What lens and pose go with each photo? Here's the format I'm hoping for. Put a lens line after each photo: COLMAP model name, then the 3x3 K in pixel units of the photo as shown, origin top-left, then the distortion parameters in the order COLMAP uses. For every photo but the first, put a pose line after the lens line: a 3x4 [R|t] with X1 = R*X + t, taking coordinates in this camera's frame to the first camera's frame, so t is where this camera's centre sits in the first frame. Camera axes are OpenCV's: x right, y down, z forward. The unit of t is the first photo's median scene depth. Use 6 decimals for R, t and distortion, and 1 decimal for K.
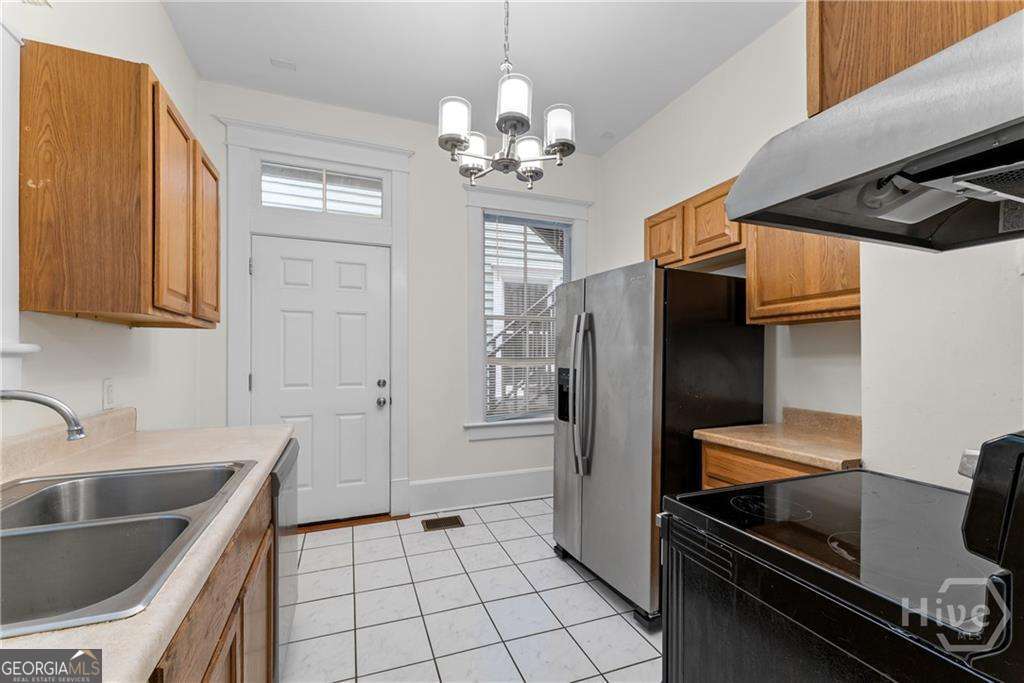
lens RADIAL K [[418.1, 0, 510.1], [0, 418.1, 344.5], [0, 0, 1]] dist [0.000675, 0.000126]
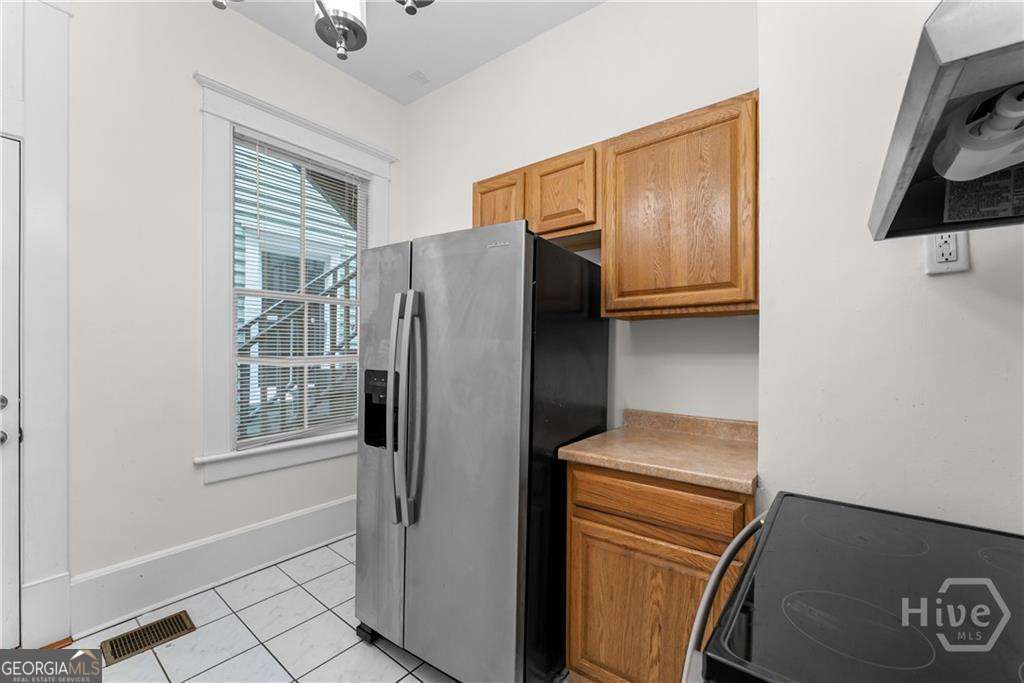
lens RADIAL K [[420.4, 0, 514.0], [0, 420.4, 351.1], [0, 0, 1]] dist [-0.001488, -0.000012]
pose [[0.858784, 0.005774, 0.512306, -0.032777], [-0.022152, 0.999420, 0.025870, 0.002580], [-0.511859, -0.033565, 0.858413, 0.313443]]
